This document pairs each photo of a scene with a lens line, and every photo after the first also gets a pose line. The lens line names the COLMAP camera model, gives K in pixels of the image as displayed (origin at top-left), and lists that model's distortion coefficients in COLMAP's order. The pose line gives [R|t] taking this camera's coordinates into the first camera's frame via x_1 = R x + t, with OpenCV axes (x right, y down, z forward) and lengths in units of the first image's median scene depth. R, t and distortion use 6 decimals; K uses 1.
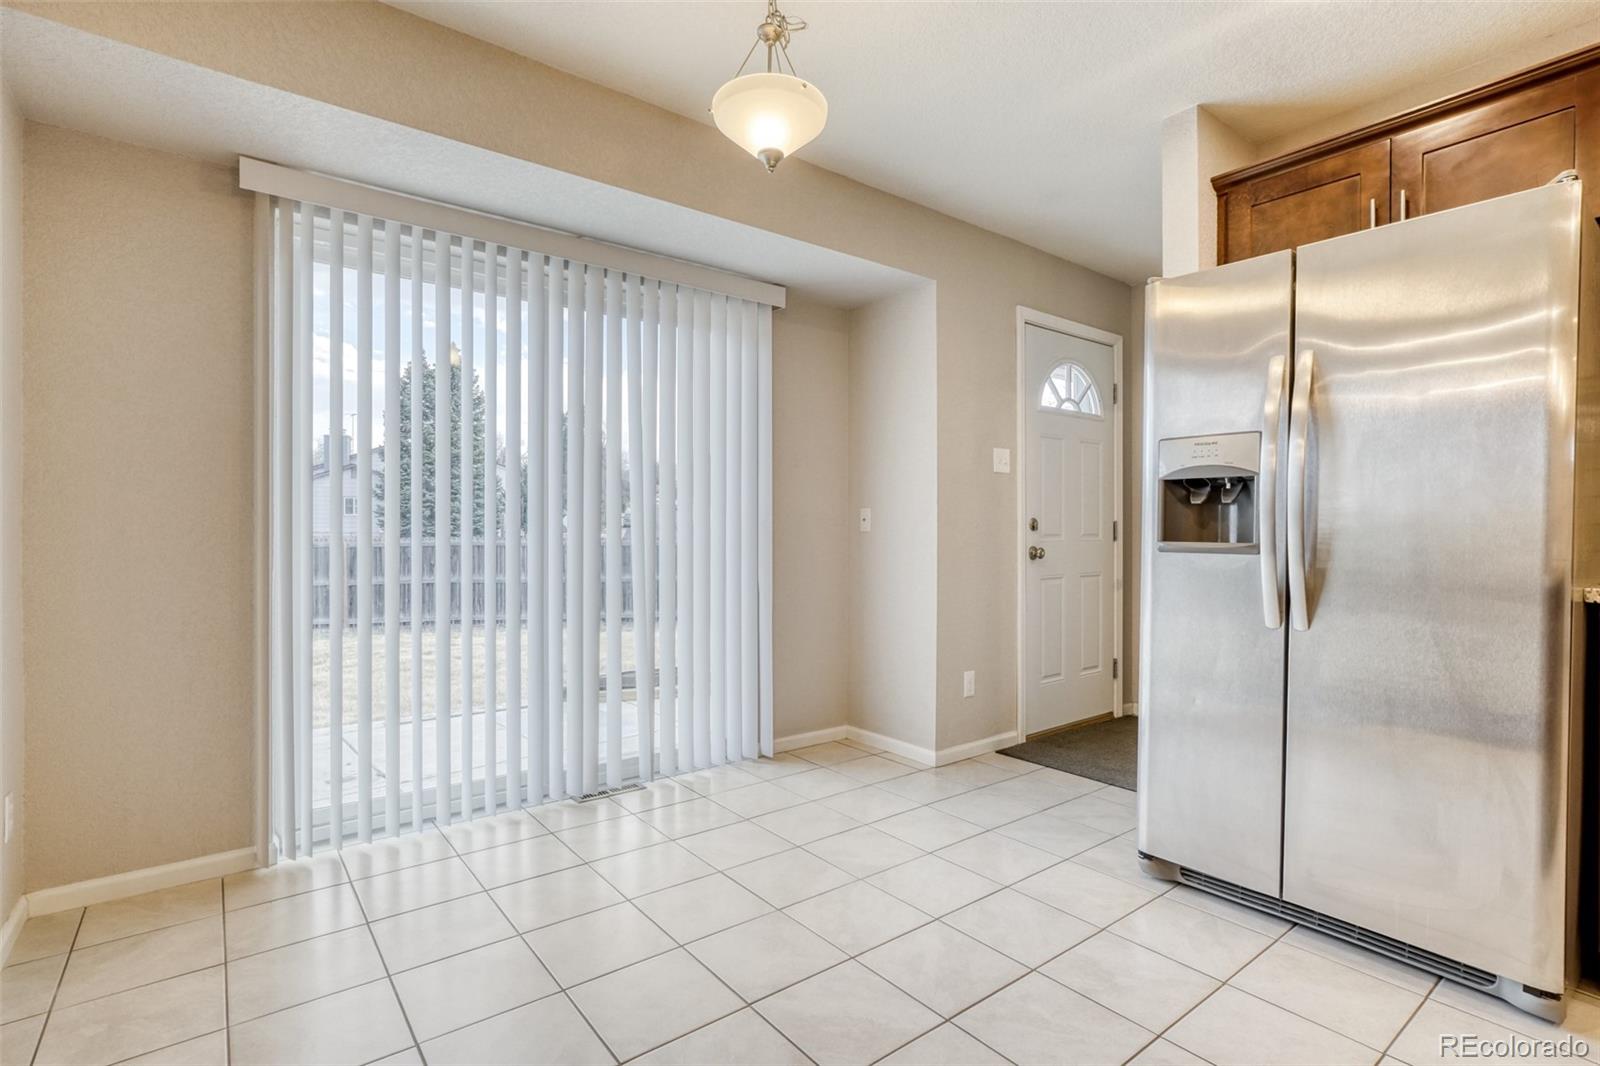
lens RADIAL K [[782.5, 0, 810.5], [0, 782.5, 528.6], [0, 0, 1]] dist [-0.025799, 0.005156]
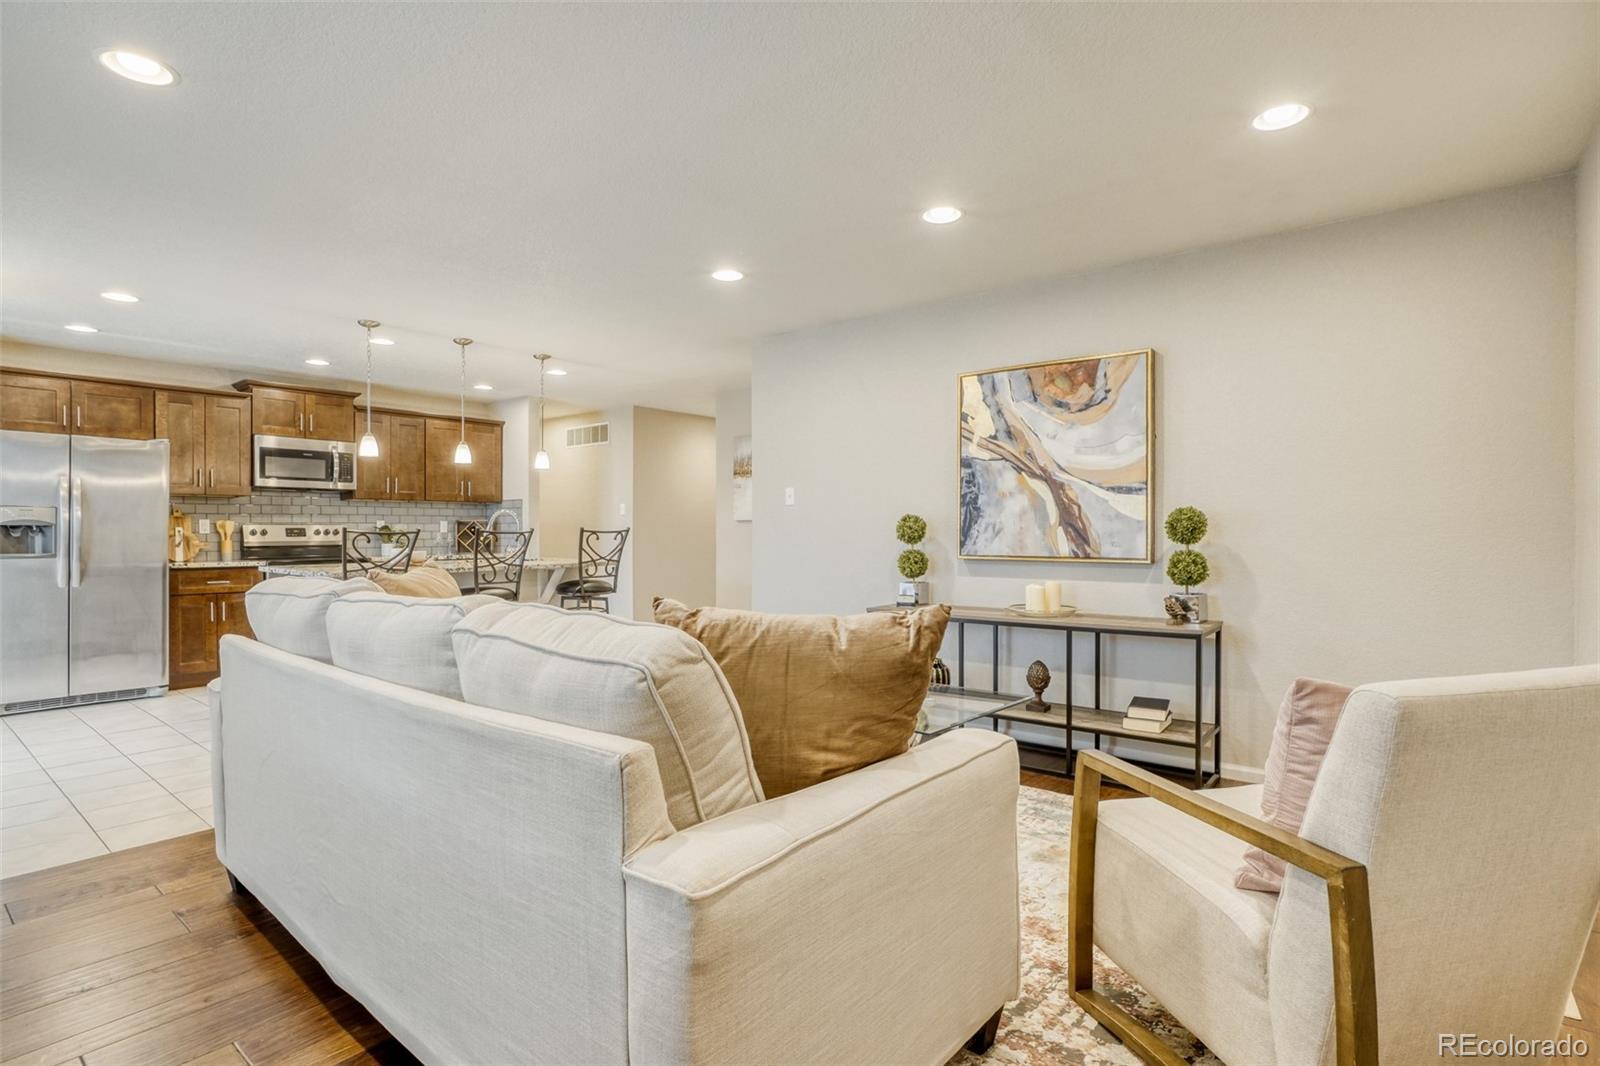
lens RADIAL K [[782.5, 0, 806.0], [0, 782.5, 526.5], [0, 0, 1]] dist [-0.025799, 0.005156]
pose [[-0.226992, 0.002715, 0.973893, -2.127358], [-0.000489, 0.999996, -0.002901, -0.053896], [-0.973897, -0.001134, -0.226989, -0.694154]]
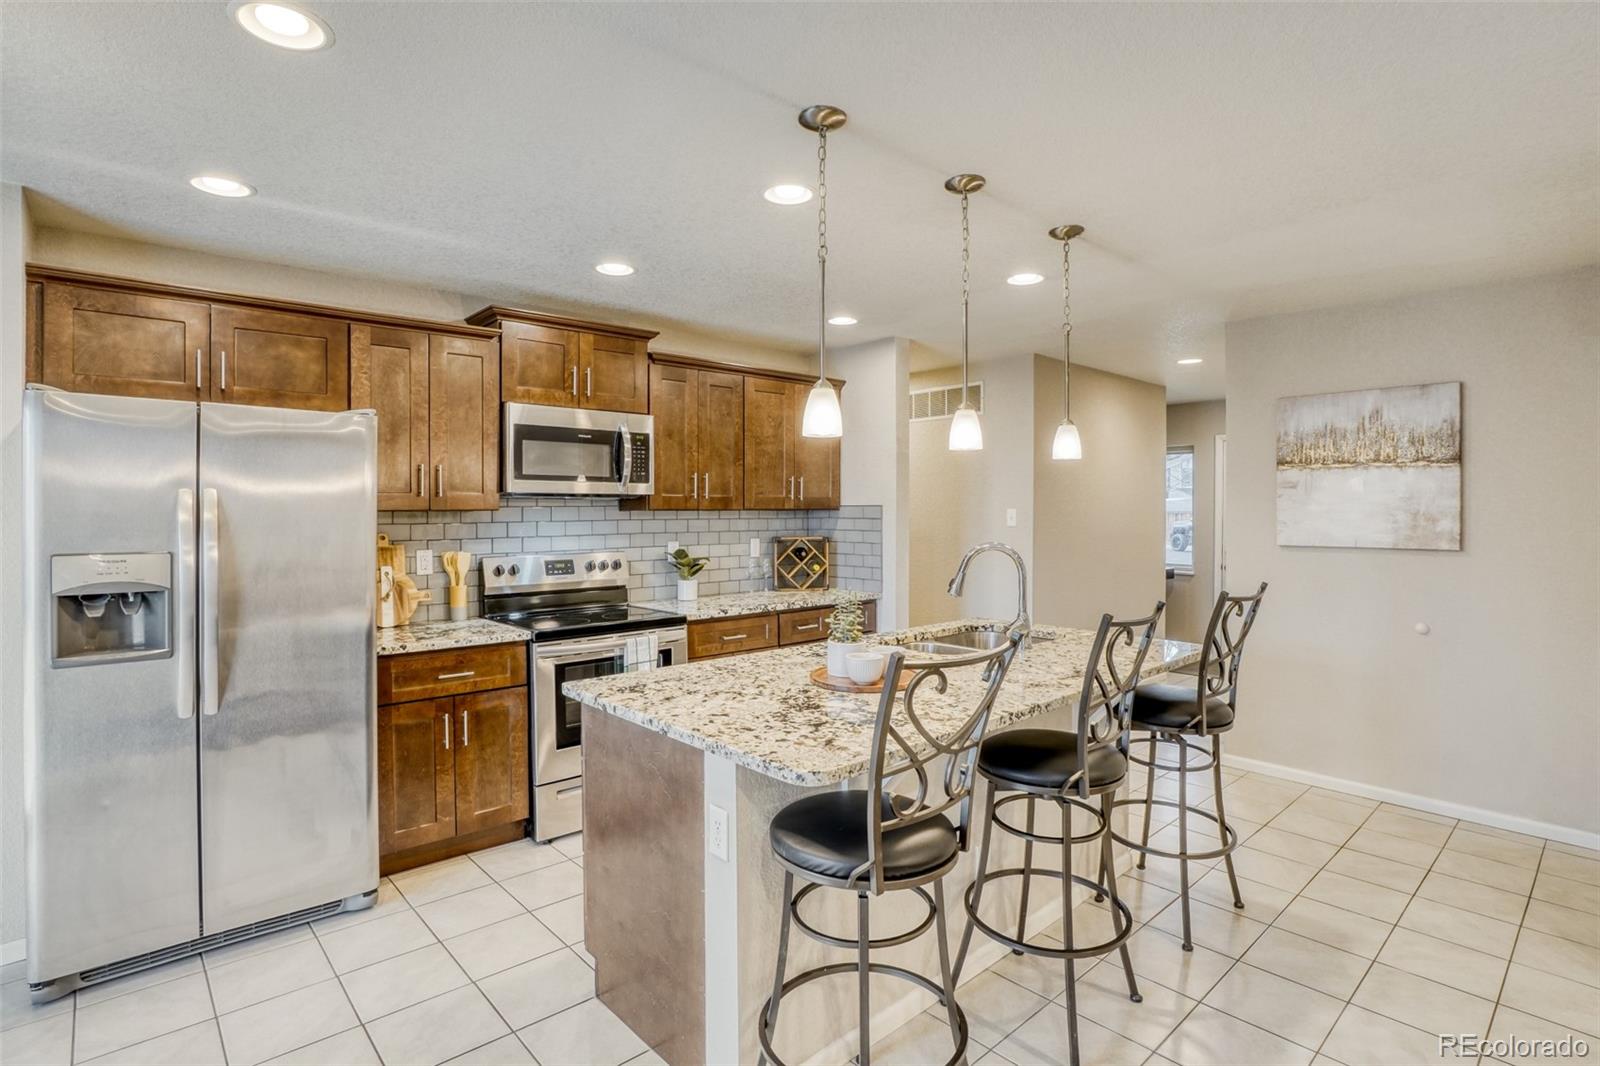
lens RADIAL K [[782.5, 0, 796.3], [0, 782.5, 506.4], [0, 0, 1]] dist [-0.025799, 0.005156]
pose [[-0.066319, -0.000321, 0.997798, -0.587966], [-0.002542, 0.999997, 0.000153, -0.180969], [-0.997795, -0.002527, -0.066320, 0.125964]]
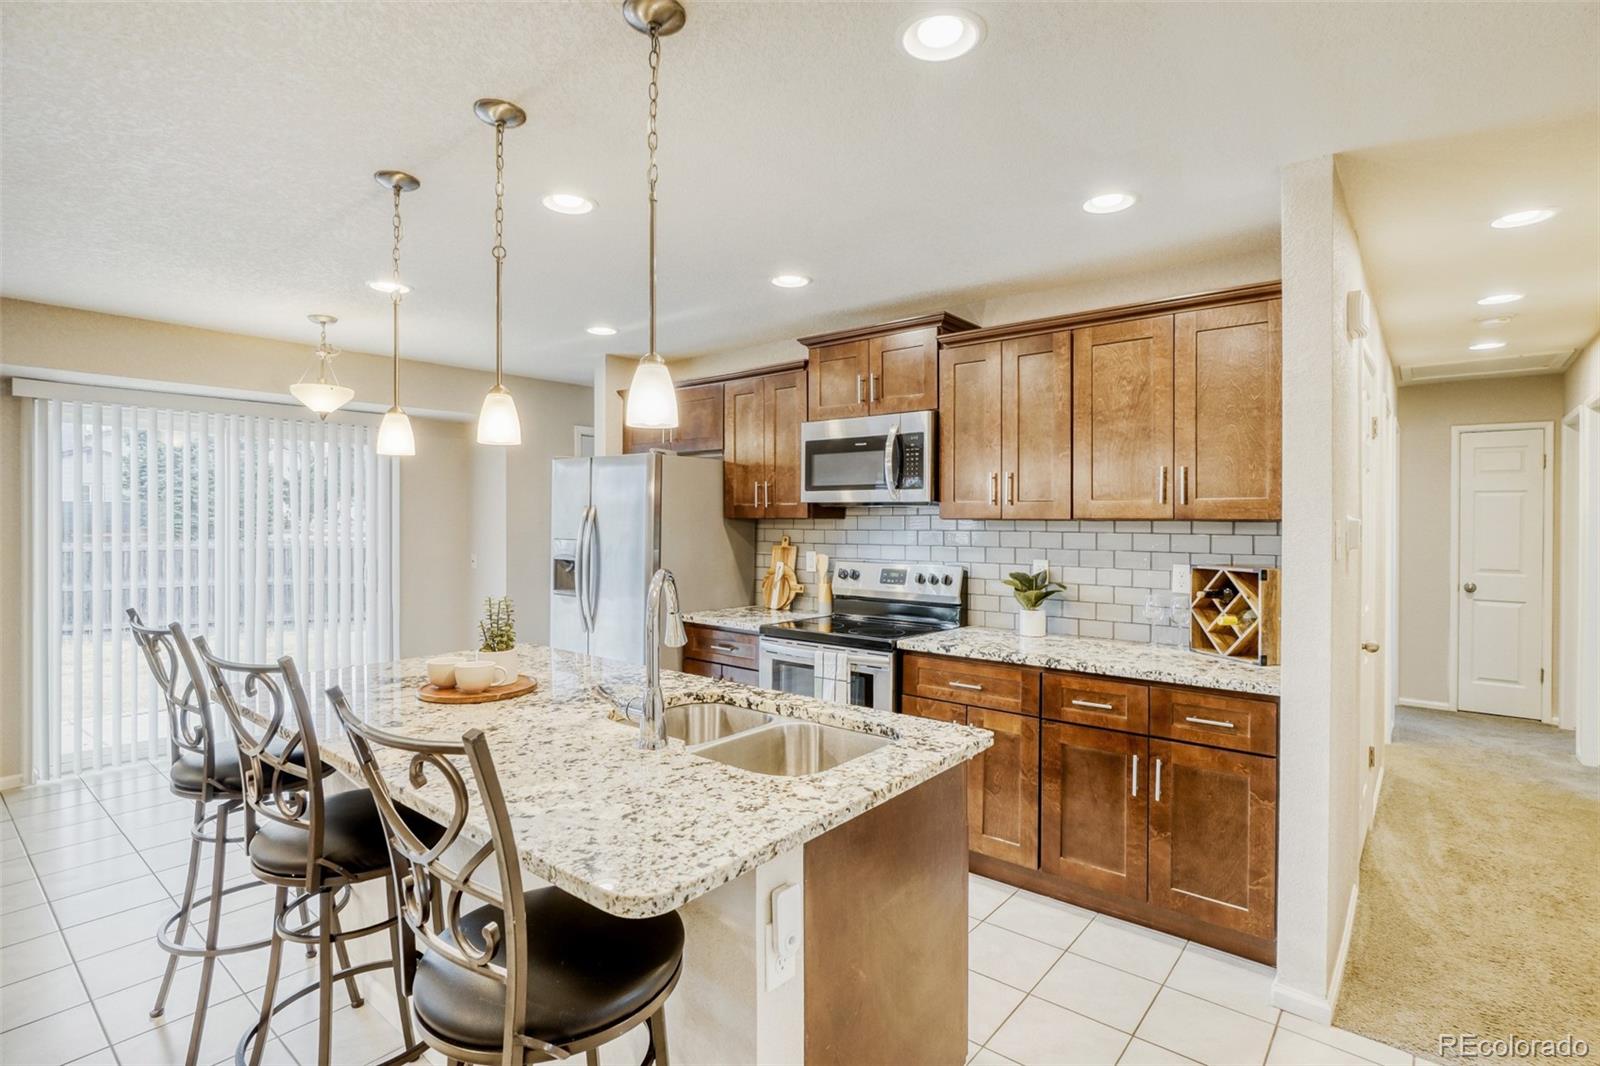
lens RADIAL K [[782.5, 0, 827.6], [0, 782.5, 521.7], [0, 0, 1]] dist [-0.025799, 0.005156]
pose [[0.972874, 0.000457, 0.231333, 0.681254], [-0.001876, 0.999981, 0.005914, -0.175046], [-0.231326, -0.006187, 0.972857, -1.151461]]
